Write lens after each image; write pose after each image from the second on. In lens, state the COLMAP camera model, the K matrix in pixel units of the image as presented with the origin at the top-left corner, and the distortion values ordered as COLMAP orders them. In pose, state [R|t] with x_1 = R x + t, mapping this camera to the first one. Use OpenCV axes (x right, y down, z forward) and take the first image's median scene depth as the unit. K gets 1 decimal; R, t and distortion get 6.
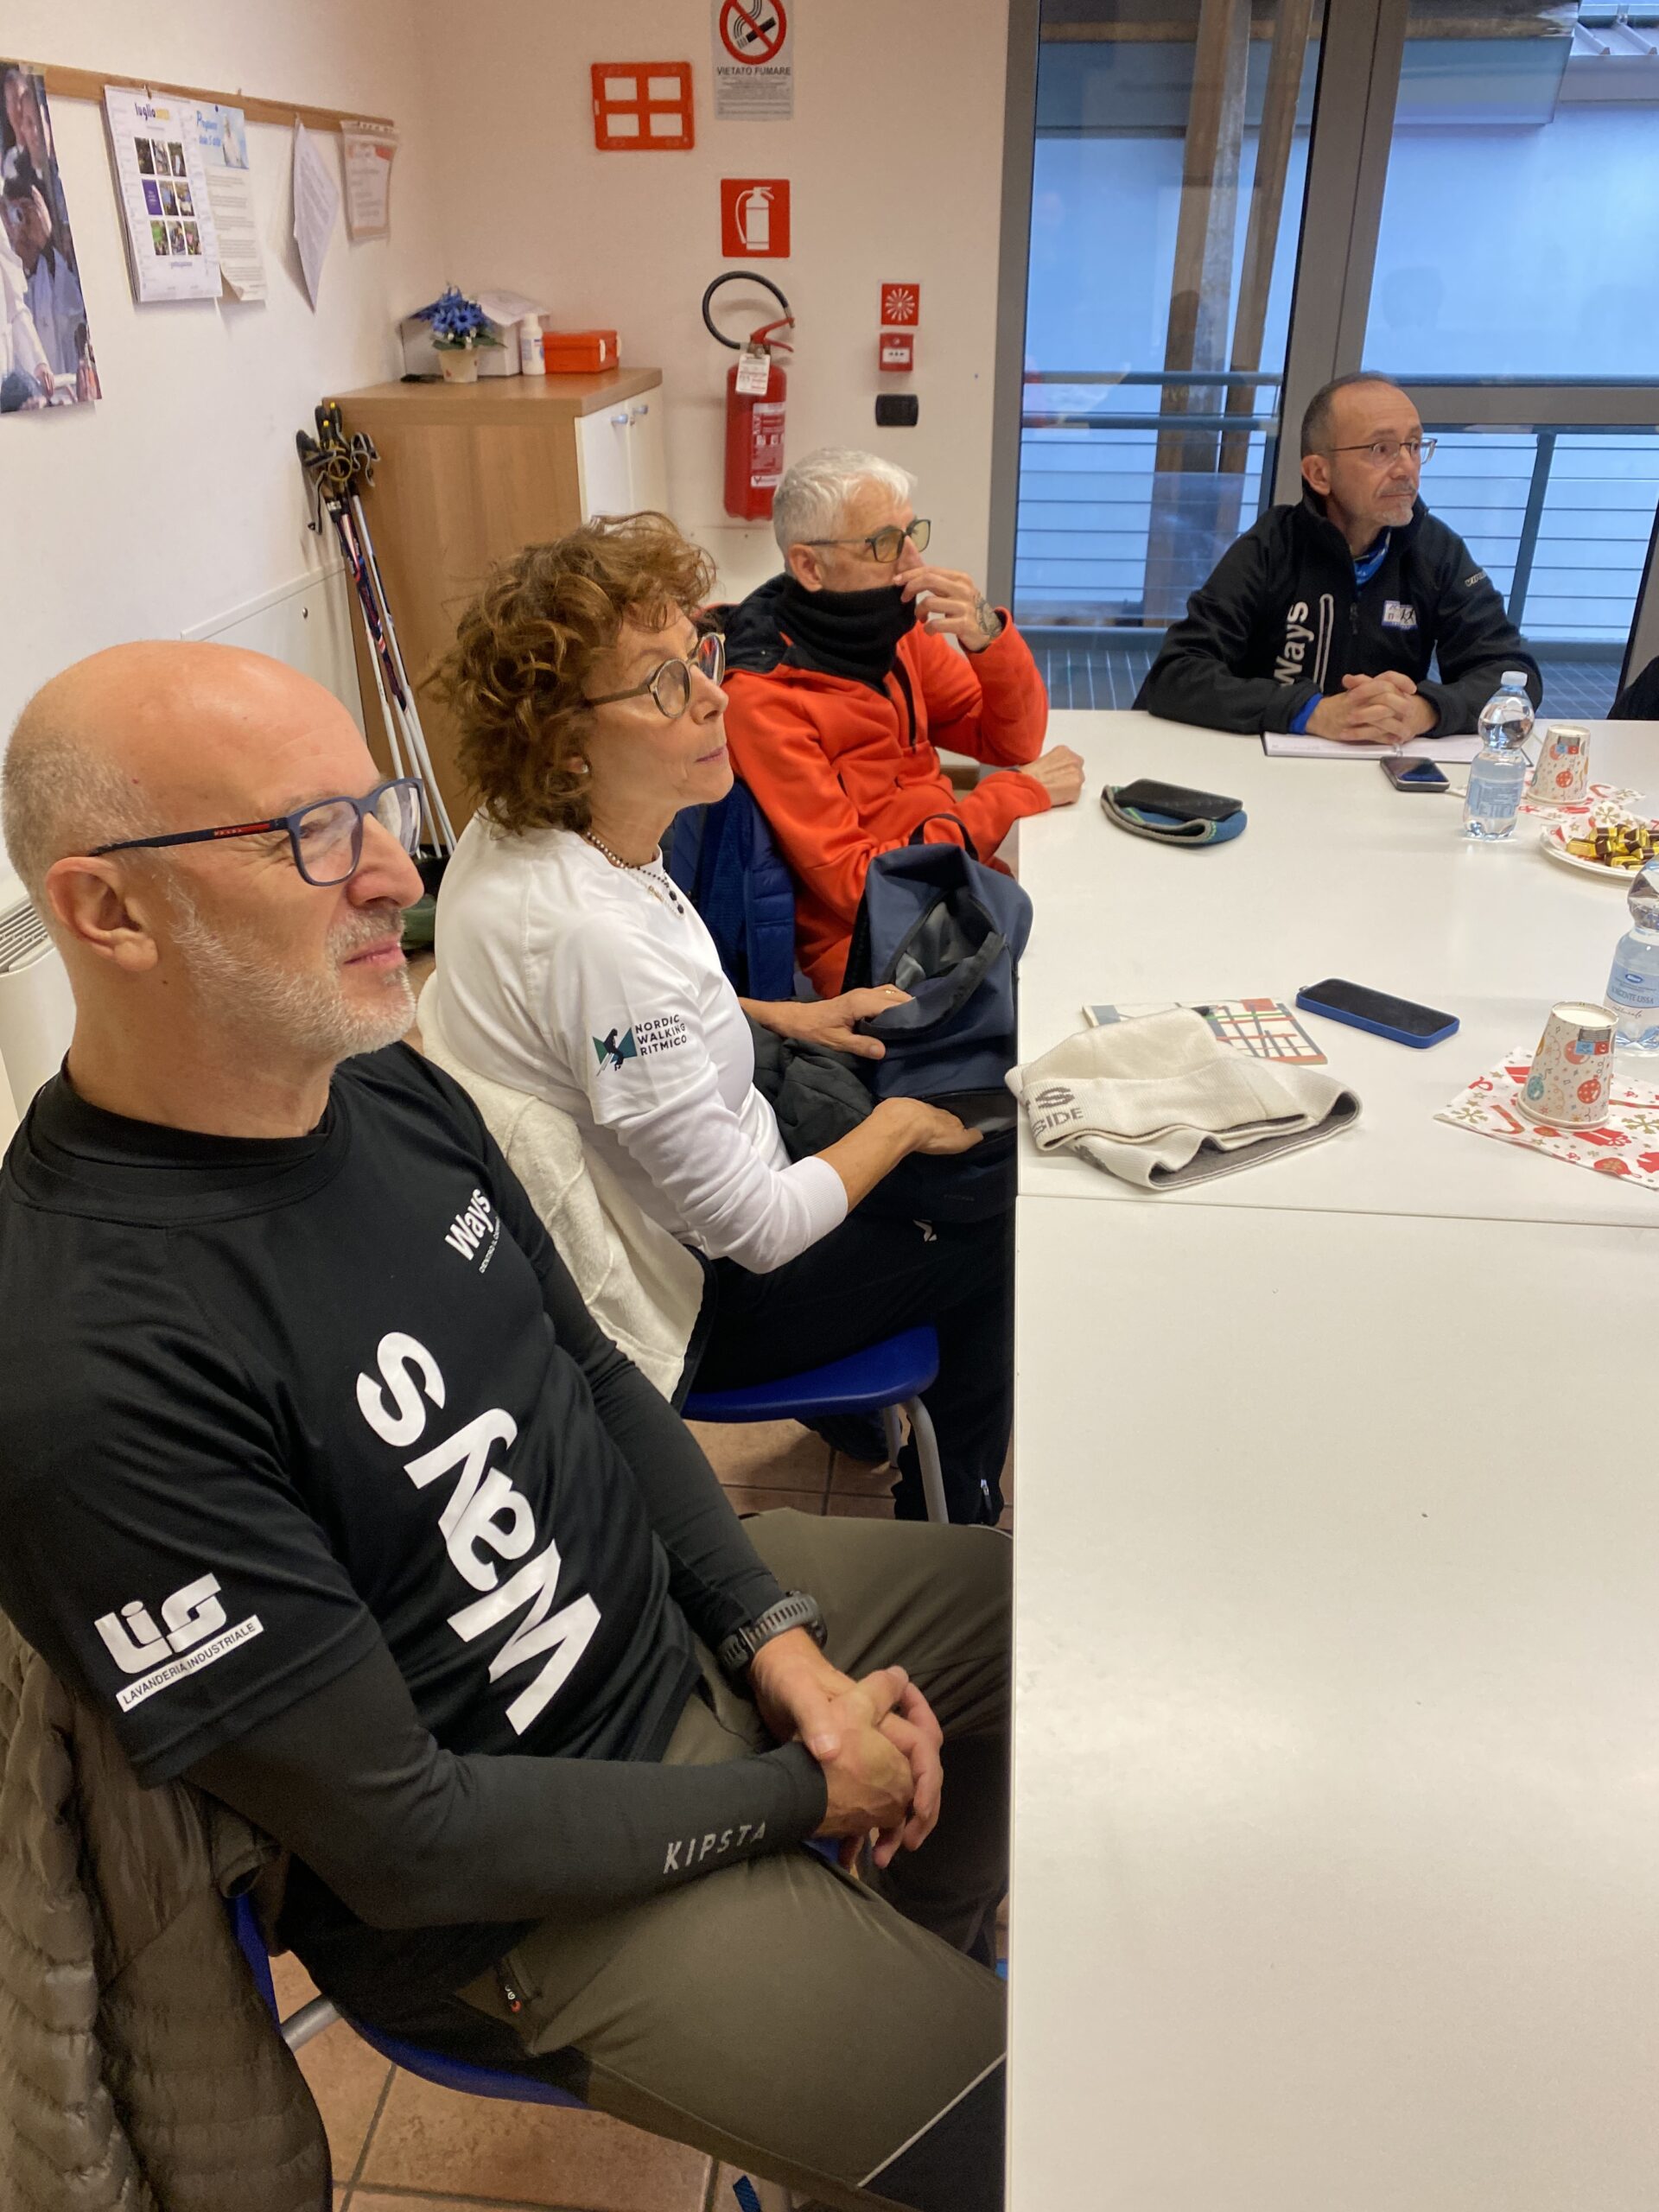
lens RADIAL K [[1729.0, 0, 829.5], [0, 1729.0, 1106.0], [0, 0, 1]] dist [0.010101, -0.000237]
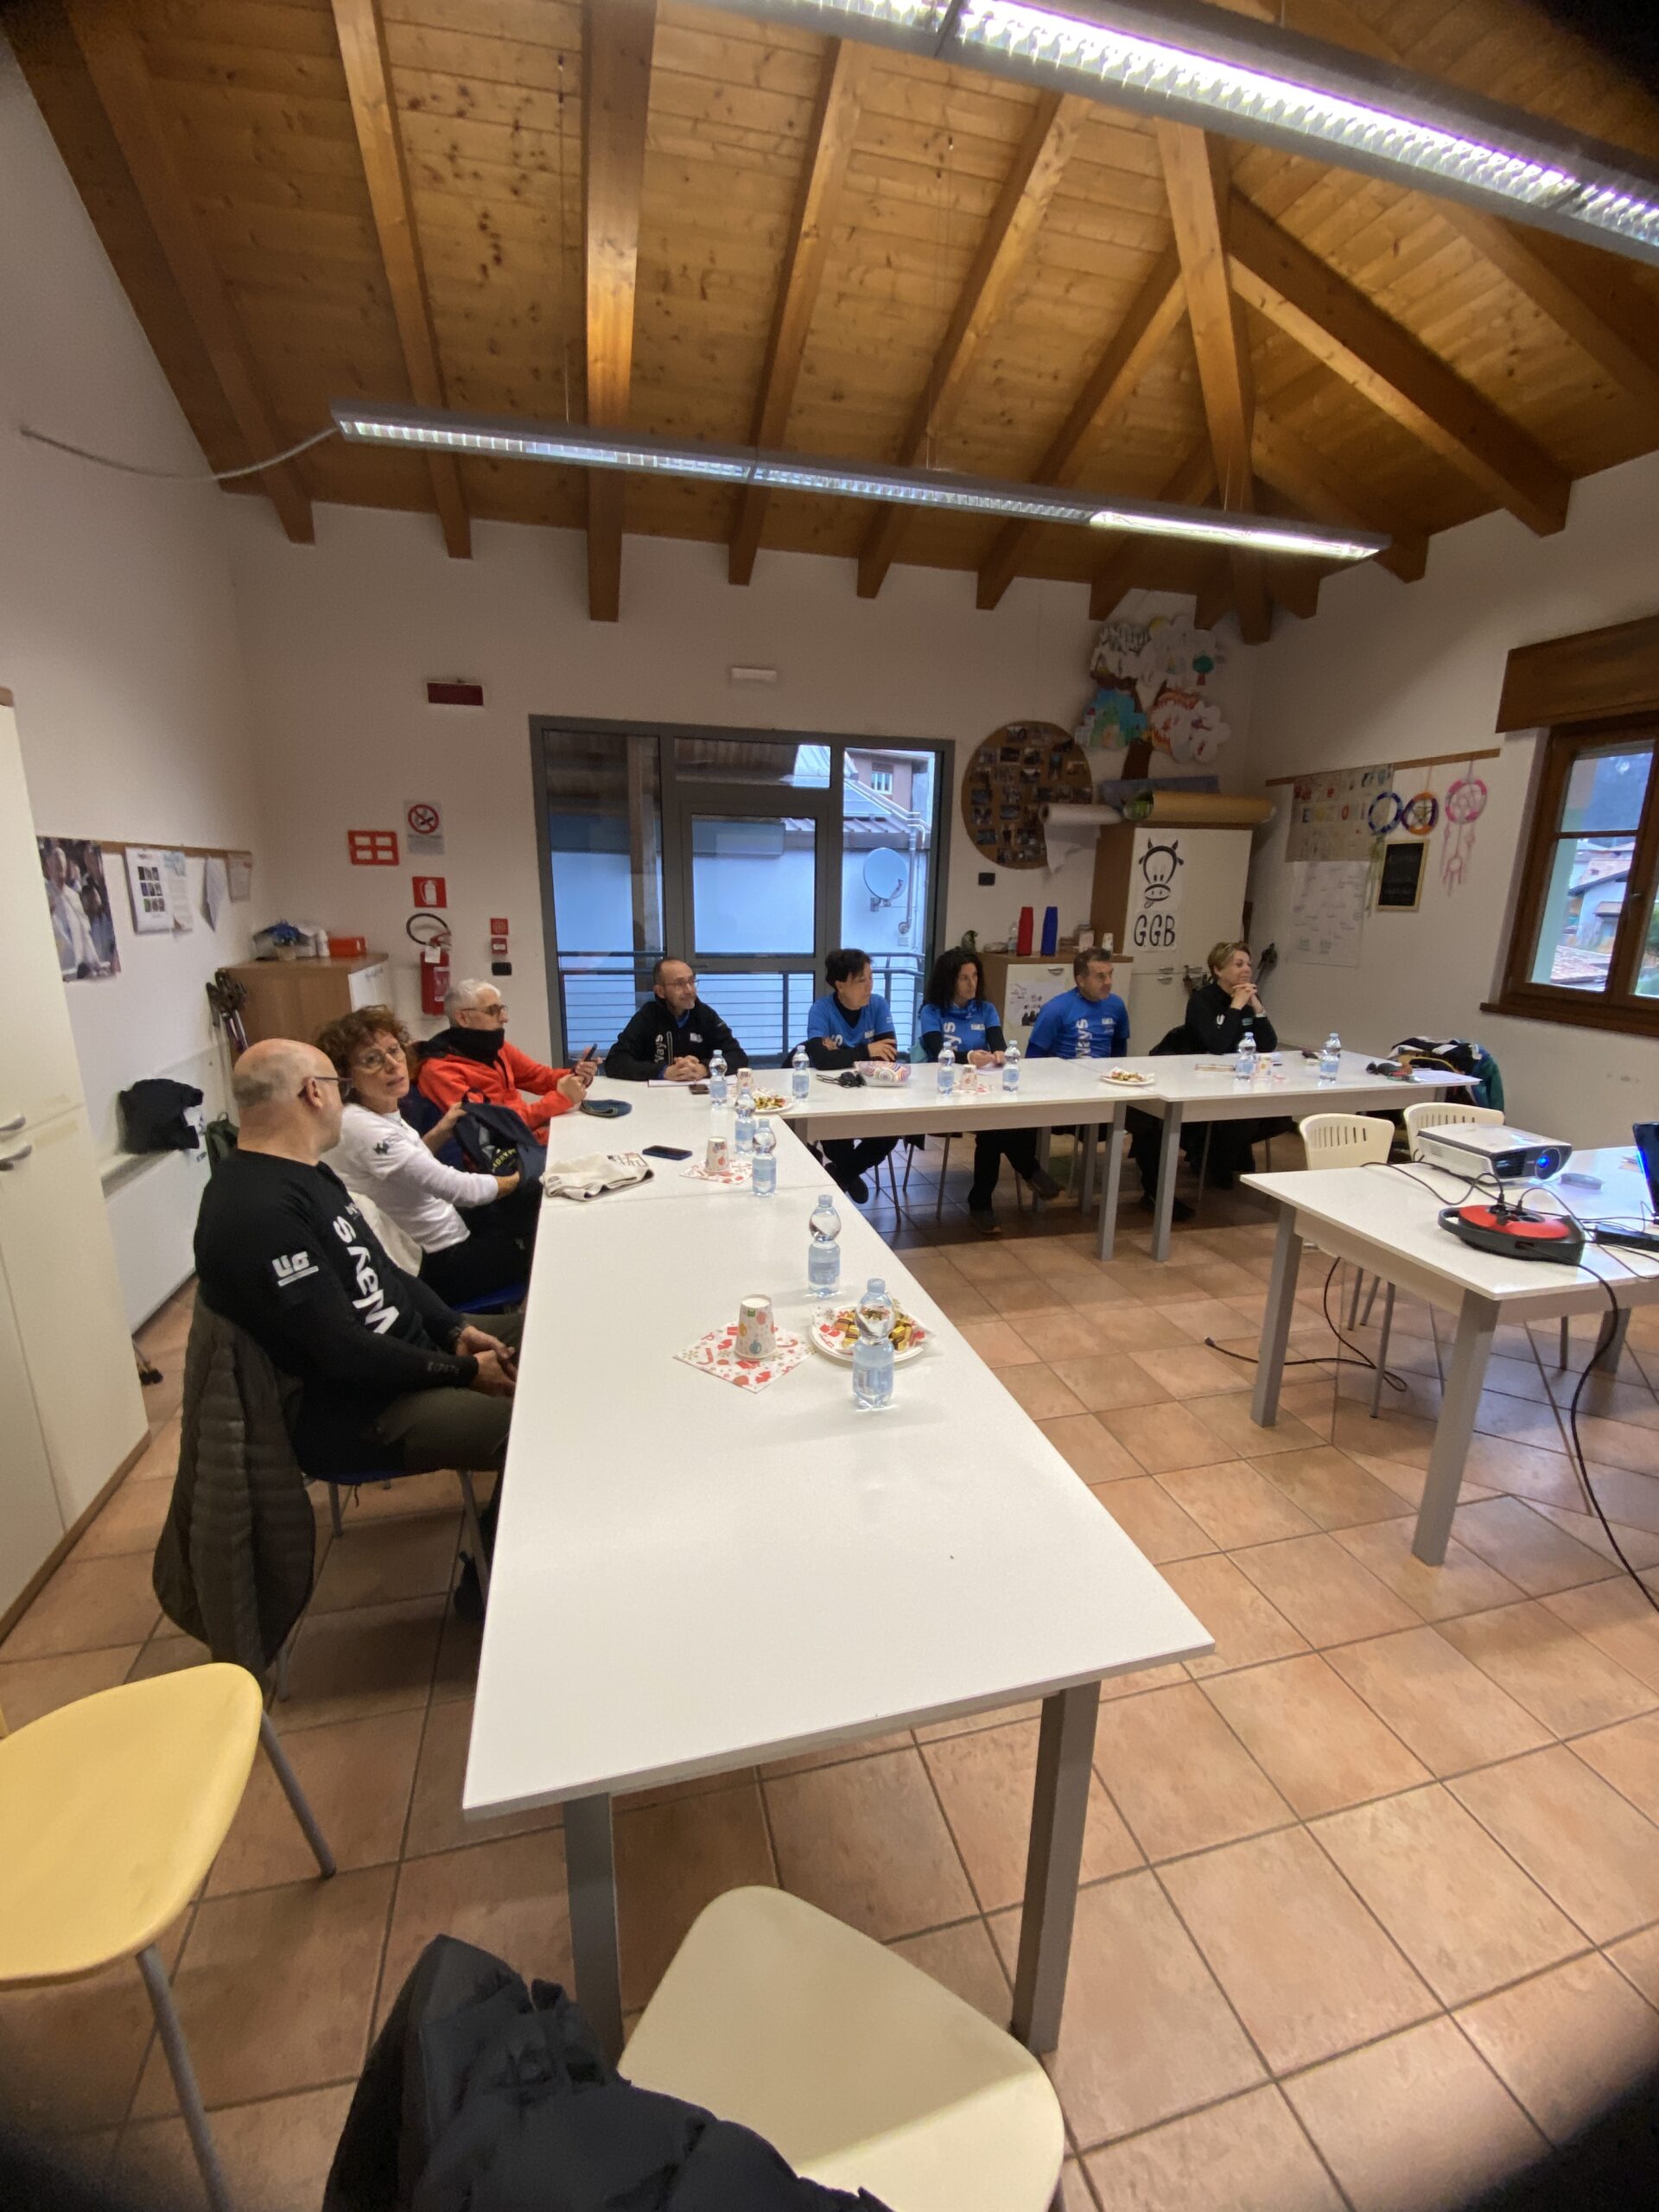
lens RADIAL K [[880.5, 0, 829.5], [0, 880.5, 1106.0], [0, 0, 1]] dist [0.000187, -0.000170]
pose [[0.929803, -0.071775, 0.360991, 0.011787], [0.149760, 0.969716, -0.192930, 0.096636], [-0.336211, 0.233449, 0.912394, -0.249527]]
